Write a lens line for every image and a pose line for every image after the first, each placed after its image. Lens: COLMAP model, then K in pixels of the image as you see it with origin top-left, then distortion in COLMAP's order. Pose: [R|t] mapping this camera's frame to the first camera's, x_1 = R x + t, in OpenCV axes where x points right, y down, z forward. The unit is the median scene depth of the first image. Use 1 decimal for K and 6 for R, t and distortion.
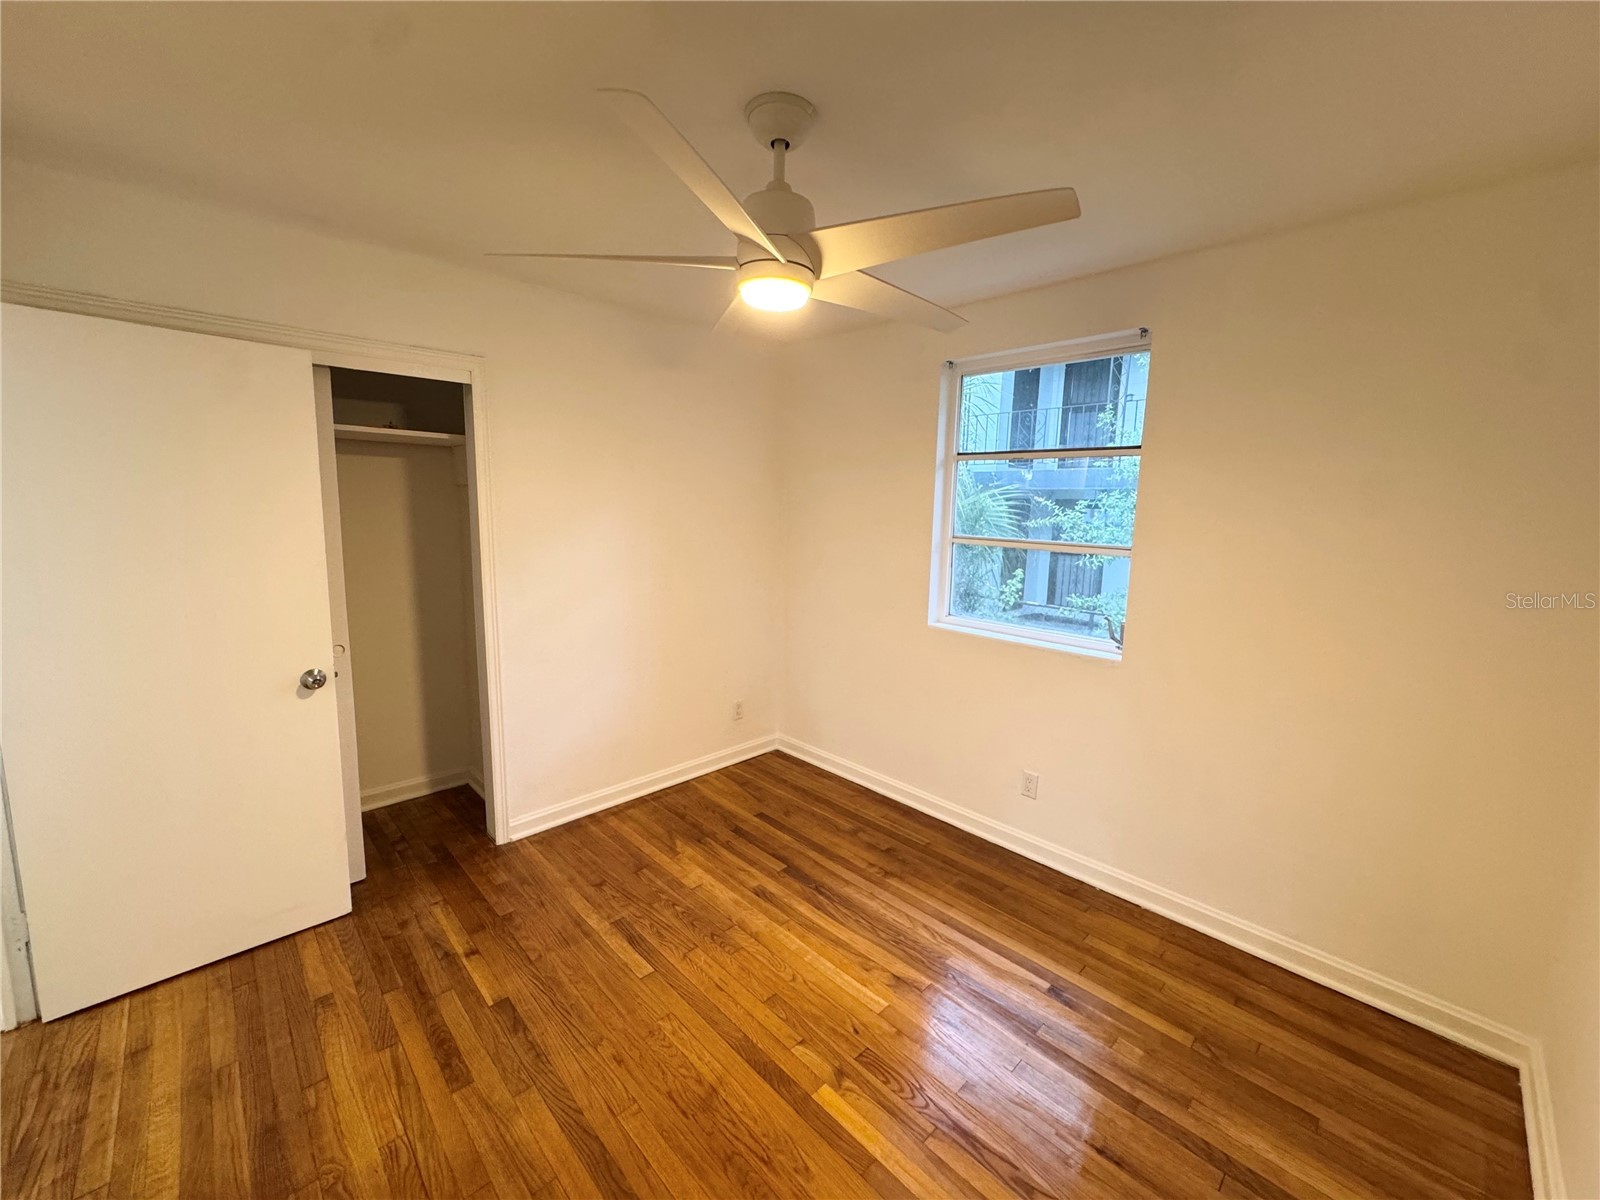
lens RADIAL K [[636.3, 0, 799.0], [0, 636.3, 595.0], [0, 0, 1]] dist [-0.002040, 0.000475]
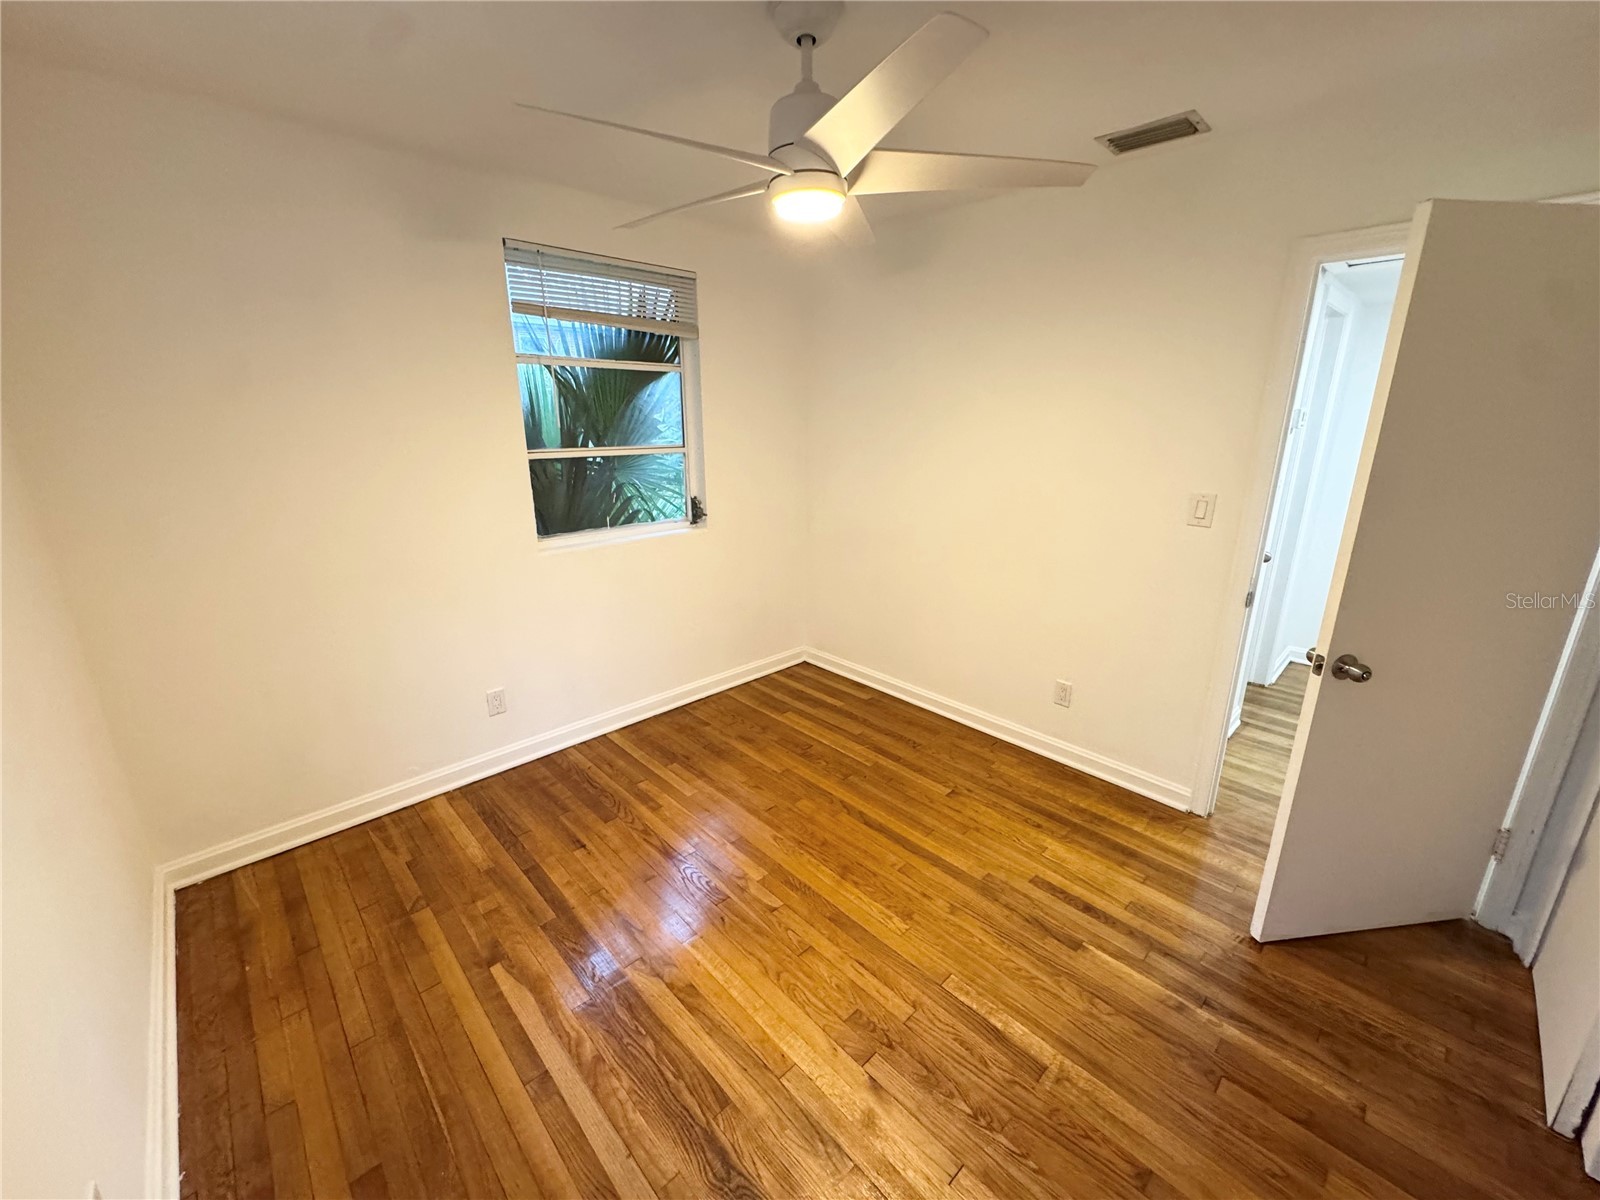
lens RADIAL K [[636.3, 0, 799.0], [0, 636.3, 595.0], [0, 0, 1]] dist [-0.002040, 0.000475]
pose [[-0.999775, -0.021219, 0.000069, -0.027536], [-0.019344, 0.912757, 0.408046, -0.256238], [-0.008722, 0.407952, -0.912962, 1.727266]]
